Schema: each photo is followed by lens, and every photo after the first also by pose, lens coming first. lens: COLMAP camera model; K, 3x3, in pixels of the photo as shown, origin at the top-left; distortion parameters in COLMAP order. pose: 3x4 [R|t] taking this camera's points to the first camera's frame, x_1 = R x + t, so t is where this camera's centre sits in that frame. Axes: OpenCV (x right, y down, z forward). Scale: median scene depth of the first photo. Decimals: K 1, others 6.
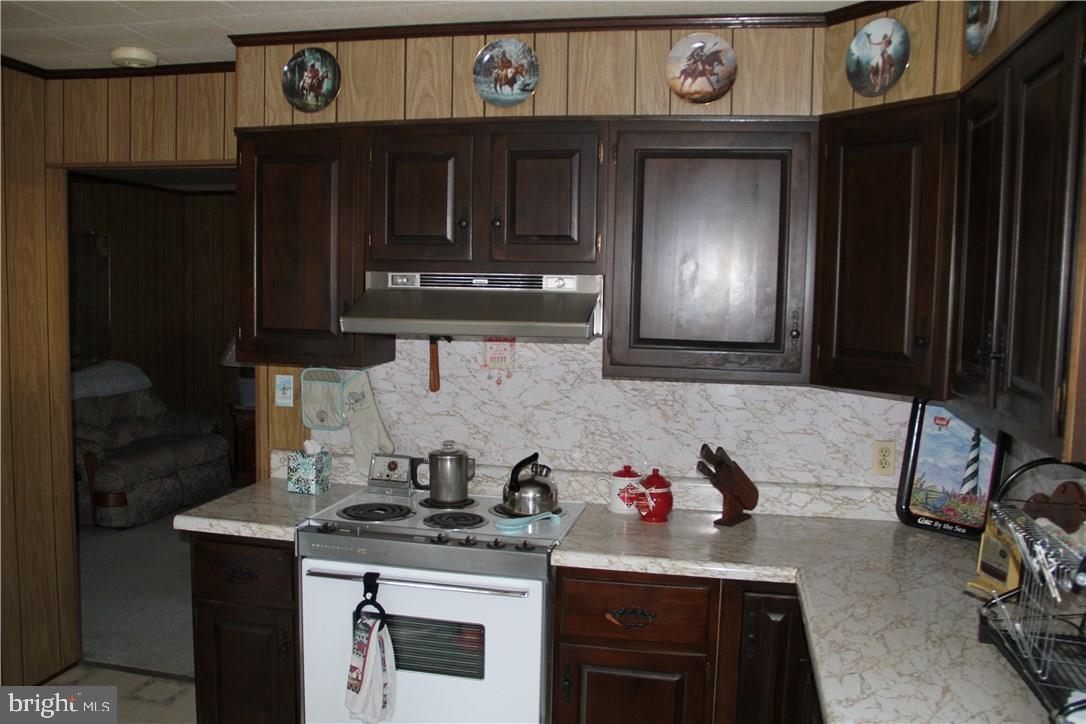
lens RADIAL K [[909.8, 0, 548.4], [0, 909.8, 368.8], [0, 0, 1]] dist [-0.177107, 0.139922]
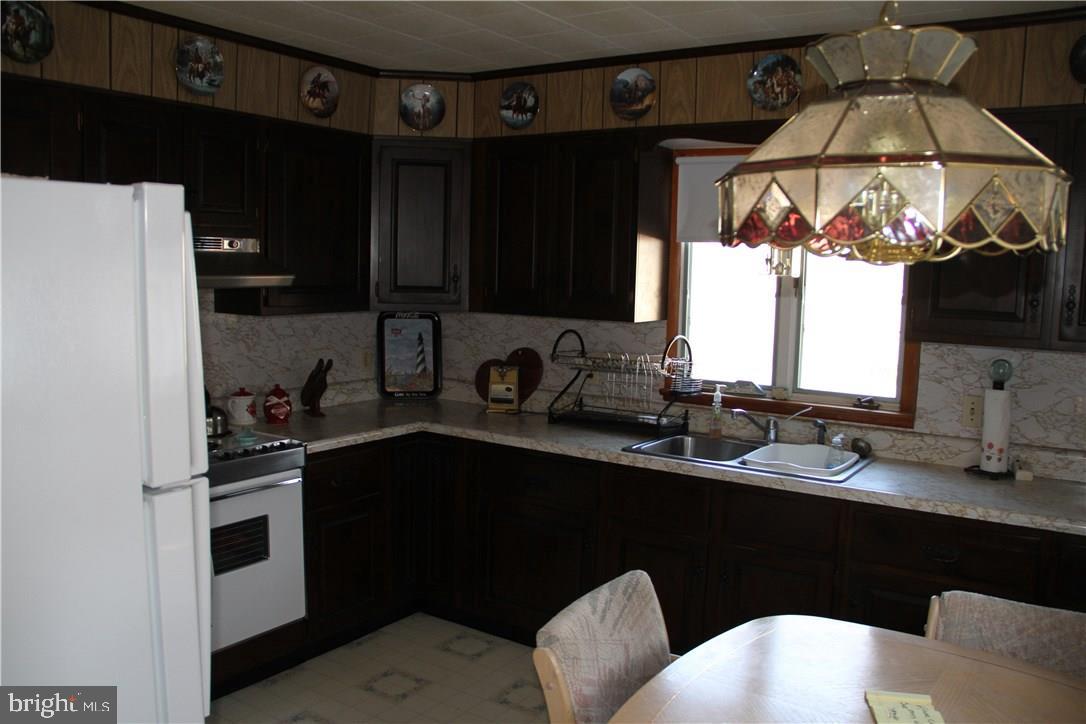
lens RADIAL K [[909.8, 0, 548.4], [0, 909.8, 368.8], [0, 0, 1]] dist [-0.177107, 0.139922]
pose [[0.369097, -0.117109, 0.921983, -0.980847], [0.063296, 0.992894, 0.100776, -0.020392], [-0.927233, 0.021162, 0.373887, 0.140359]]
